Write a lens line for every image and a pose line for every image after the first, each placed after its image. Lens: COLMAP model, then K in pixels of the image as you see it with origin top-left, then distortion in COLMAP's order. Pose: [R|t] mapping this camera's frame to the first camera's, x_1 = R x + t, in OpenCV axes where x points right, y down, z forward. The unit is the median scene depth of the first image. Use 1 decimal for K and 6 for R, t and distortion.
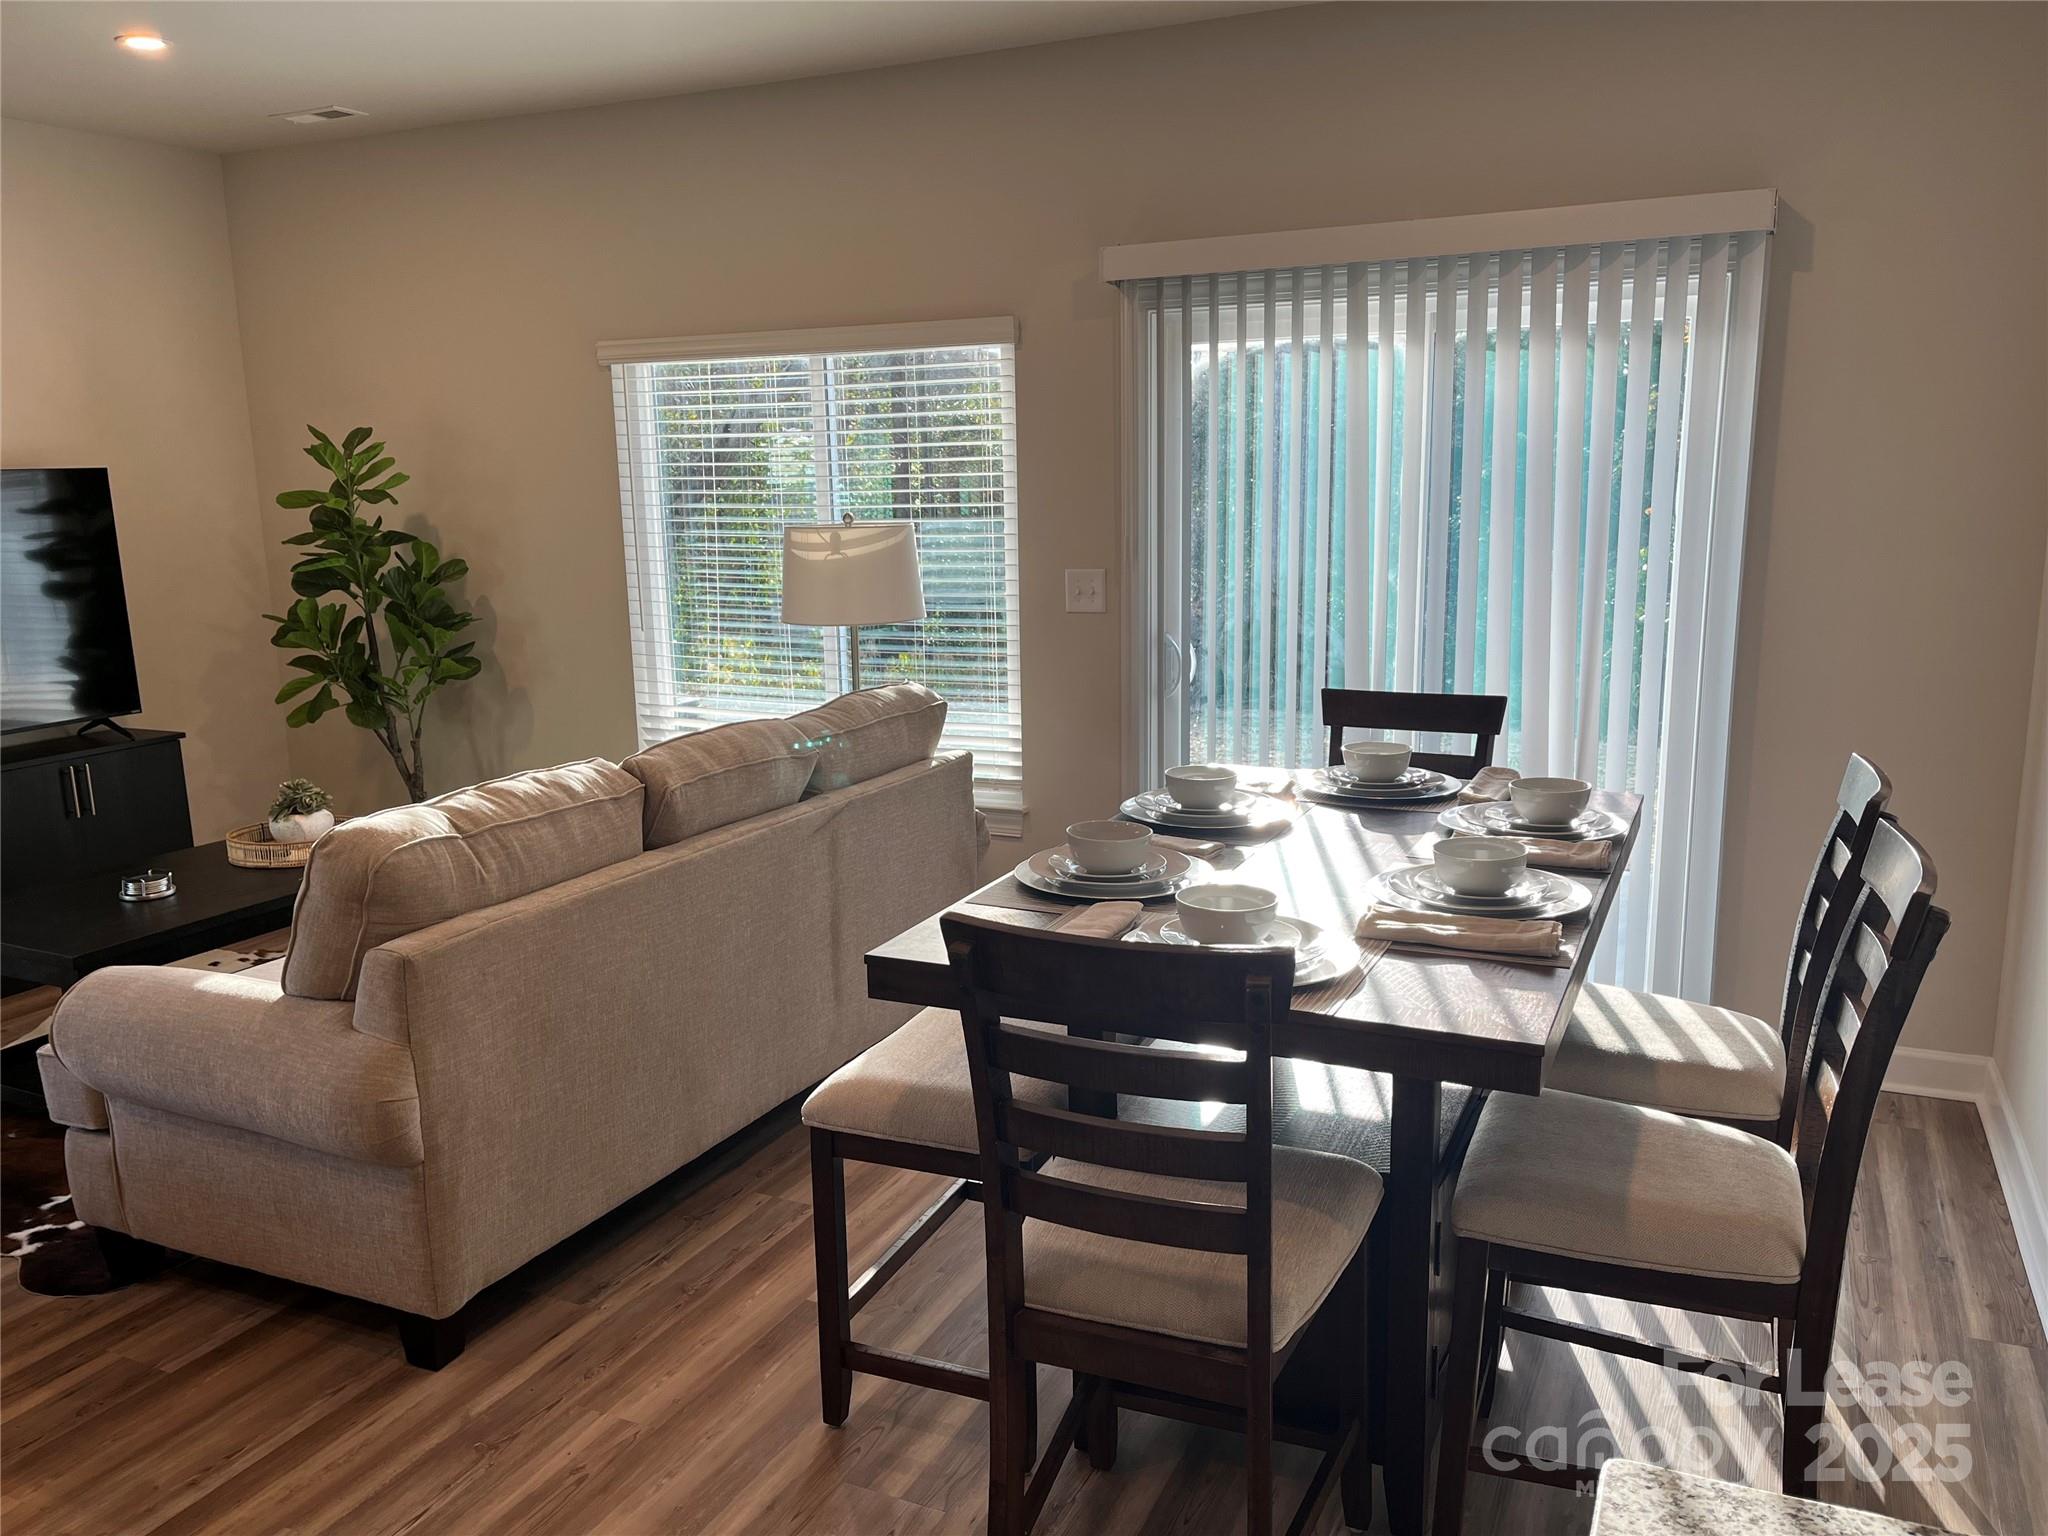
lens RADIAL K [[1539.9, 0, 1027.2], [0, 1539.9, 773.7], [0, 0, 1]] dist [0.073198, -0.100900]
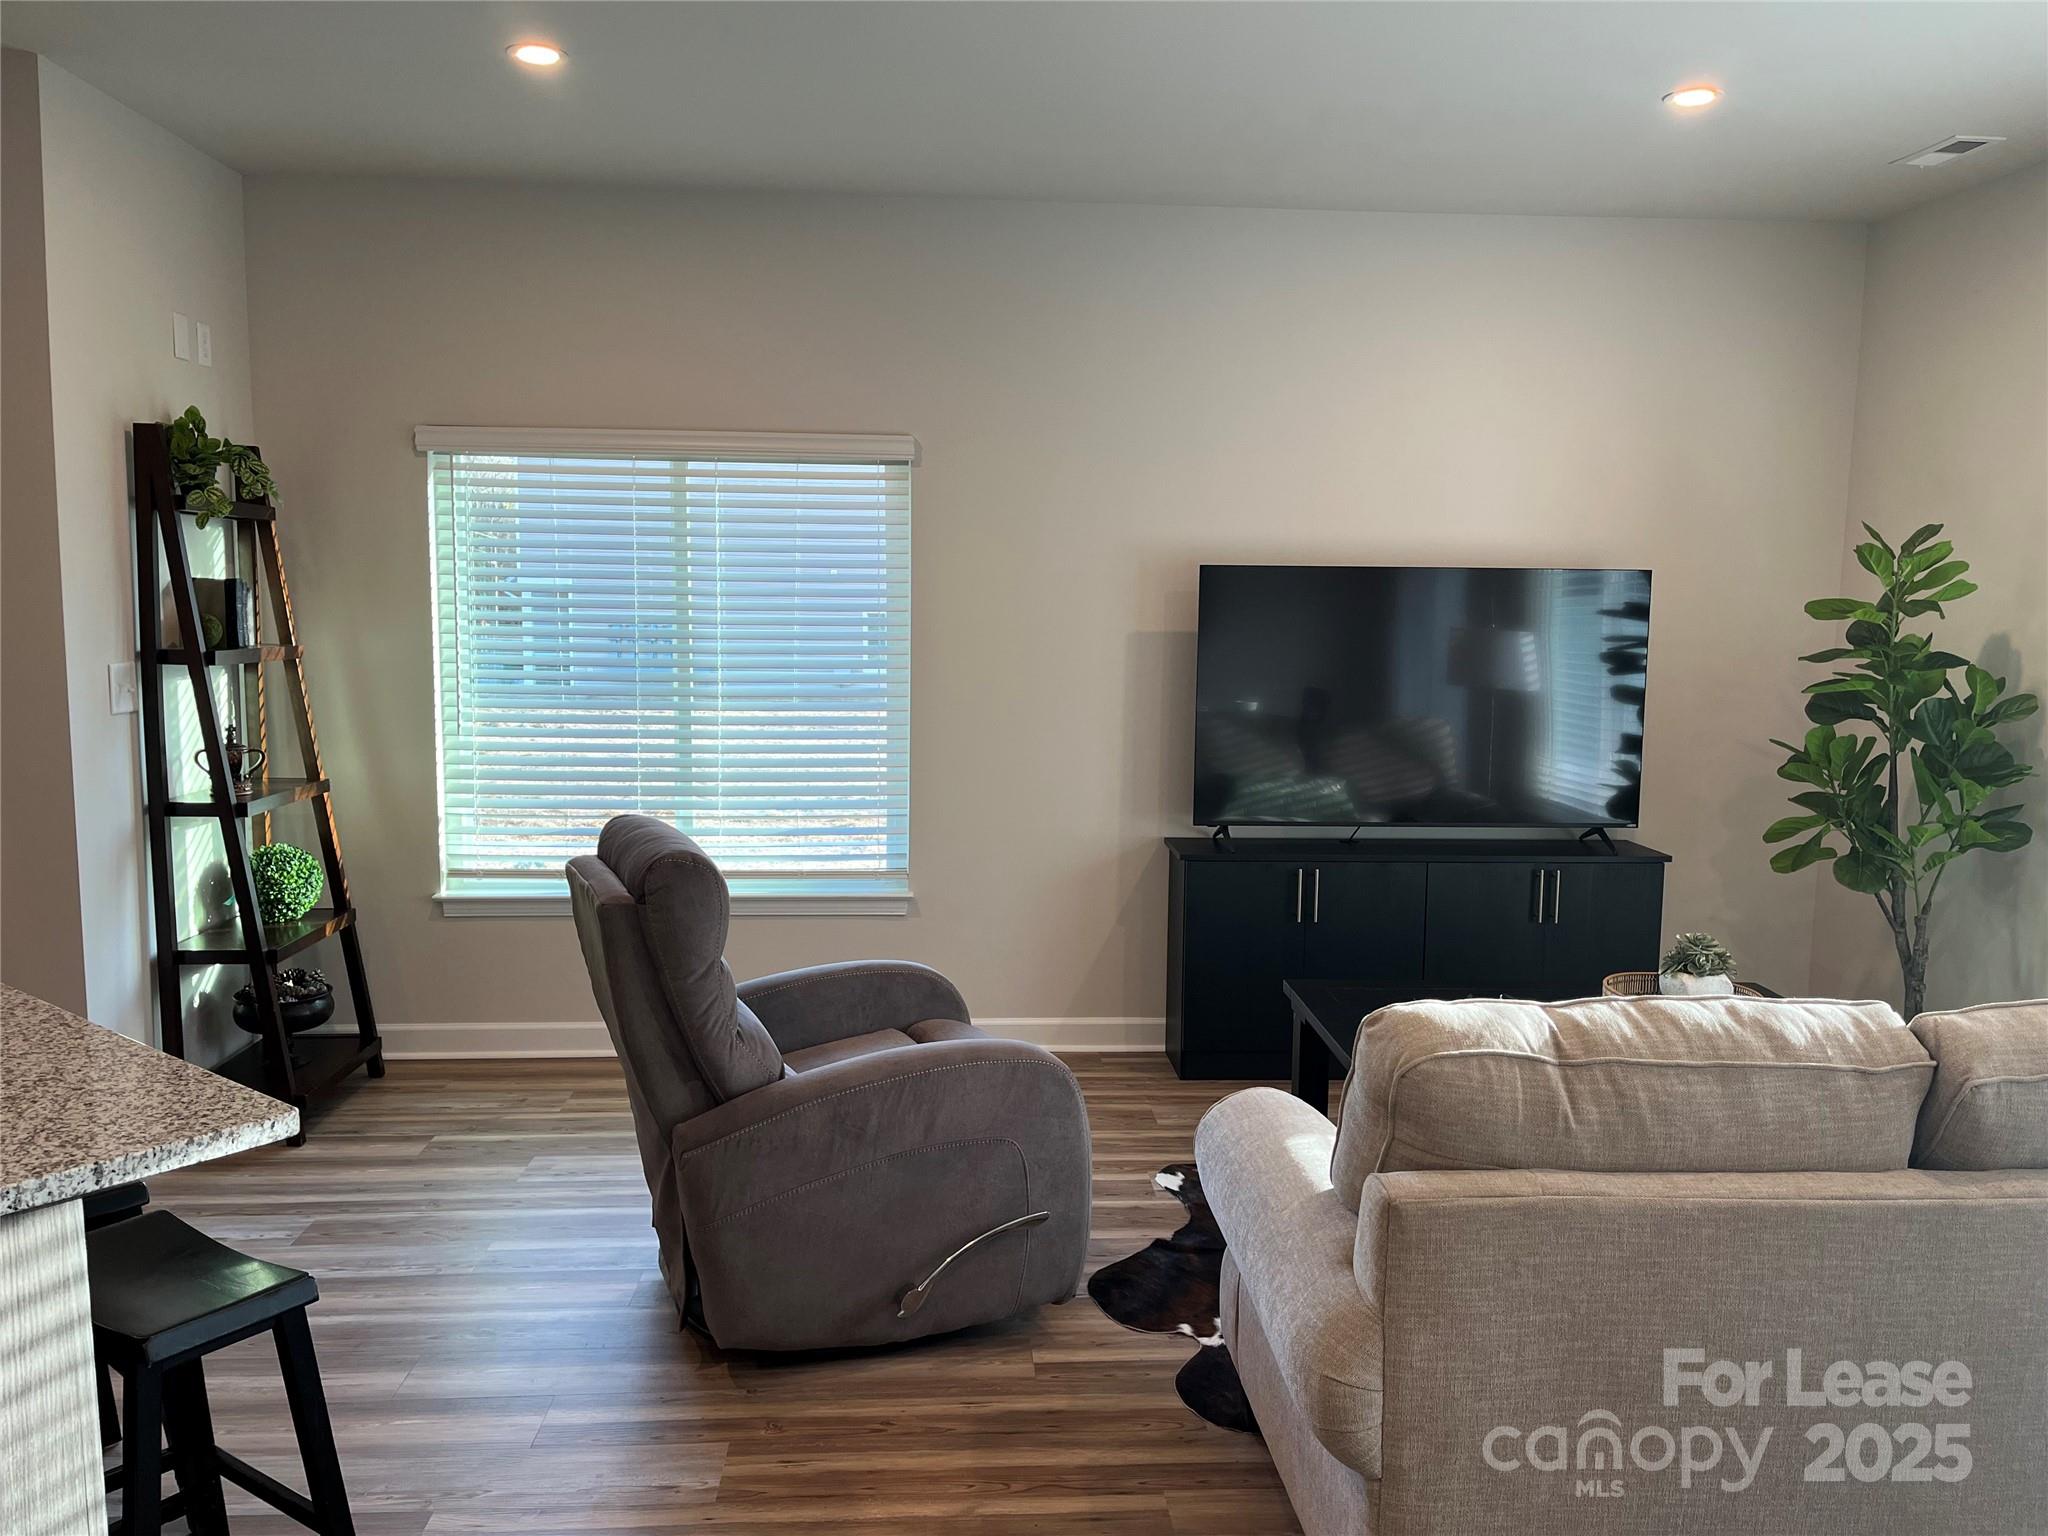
lens RADIAL K [[1539.9, 0, 1027.2], [0, 1539.9, 773.7], [0, 0, 1]] dist [0.073198, -0.100900]
pose [[0.484907, 0.128278, -0.865107, 0.065716], [-0.191855, 0.980692, 0.037879, -0.038554], [0.853262, 0.147607, 0.500155, 0.227712]]
